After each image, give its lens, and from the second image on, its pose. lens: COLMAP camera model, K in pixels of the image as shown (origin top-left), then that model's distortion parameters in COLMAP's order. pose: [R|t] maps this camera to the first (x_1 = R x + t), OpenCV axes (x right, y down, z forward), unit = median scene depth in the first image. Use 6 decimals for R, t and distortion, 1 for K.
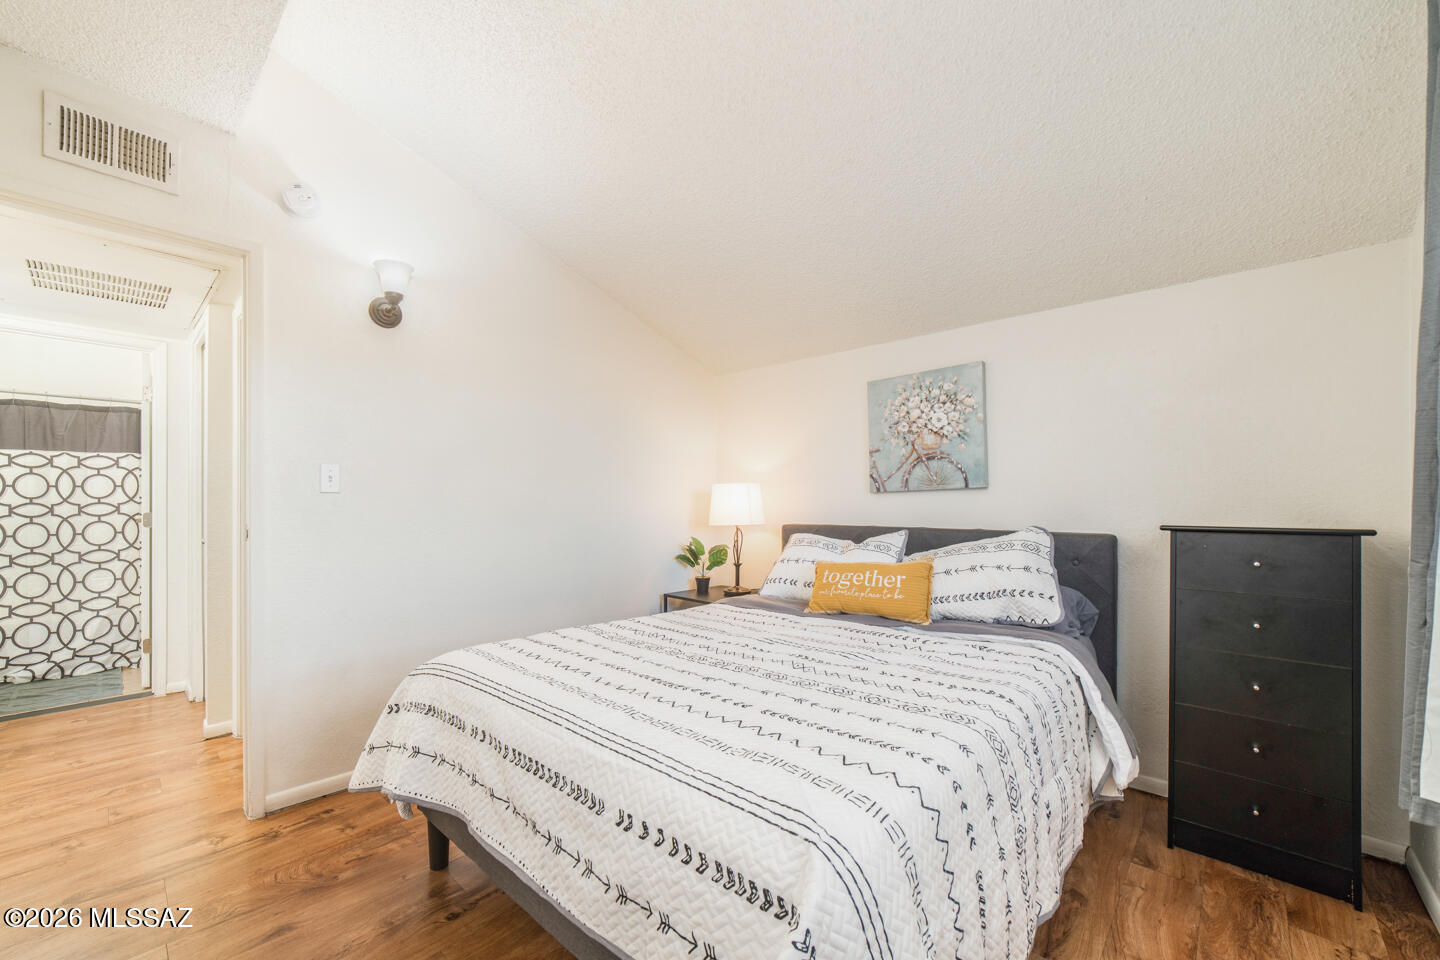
lens RADIAL K [[579.5, 0, 701.7], [0, 579.5, 501.0], [0, 0, 1]] dist [-0.021262, 0.008560]
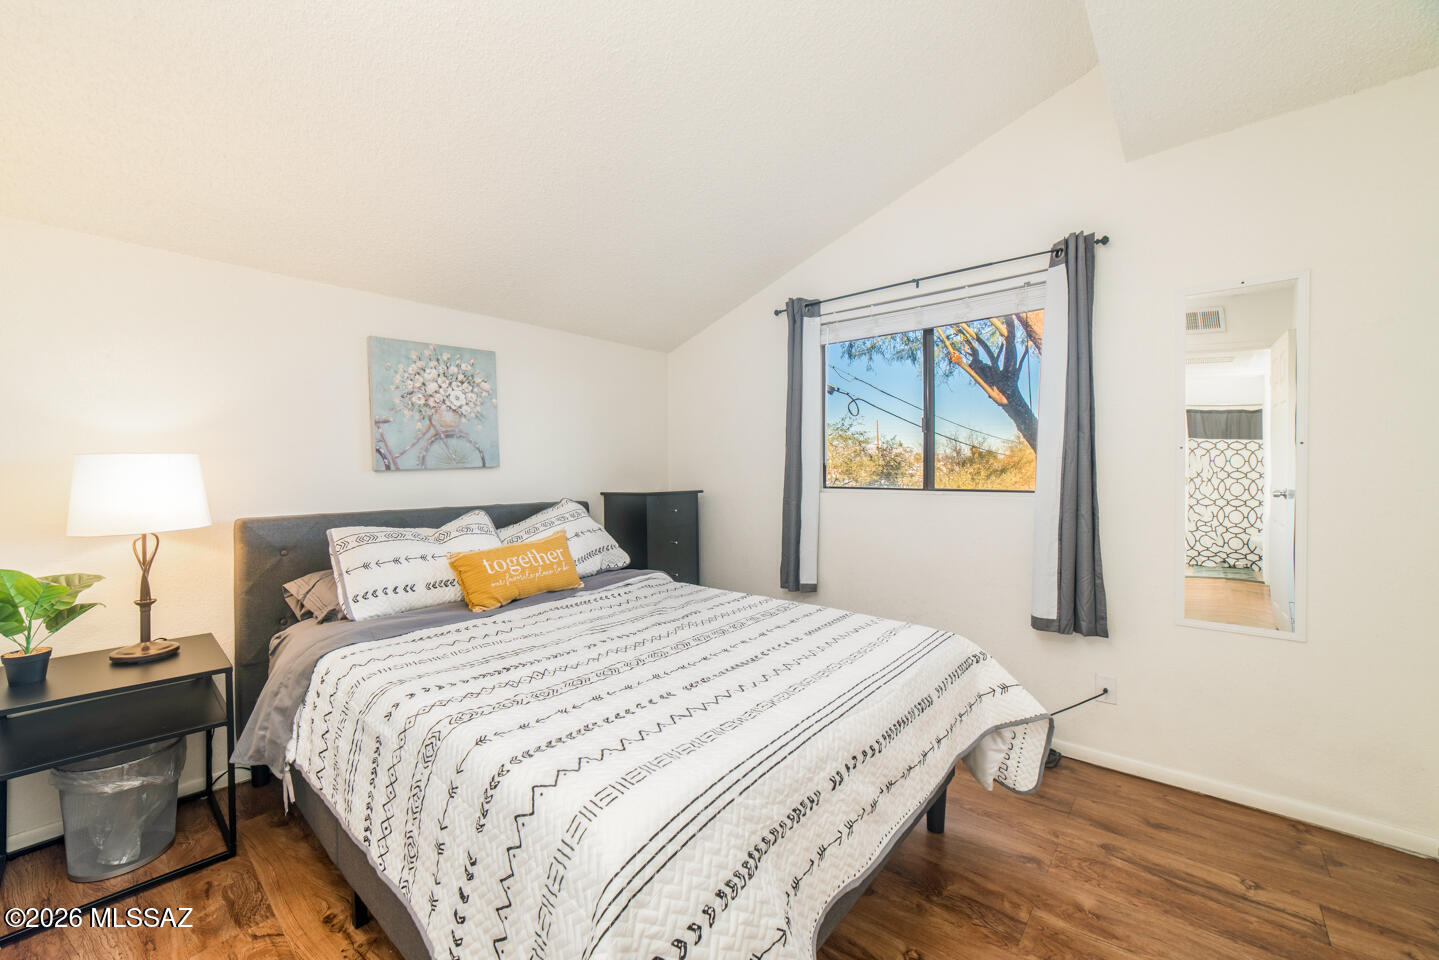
lens RADIAL K [[553.6, 0, 724.6], [0, 553.6, 476.1], [0, 0, 1]] dist [-0.003418, 0.000049]
pose [[-0.031917, -0.014499, 0.999385, -0.574159], [-0.000050, 0.999895, 0.014505, -0.020264], [-0.999491, 0.000413, -0.031914, 0.580650]]
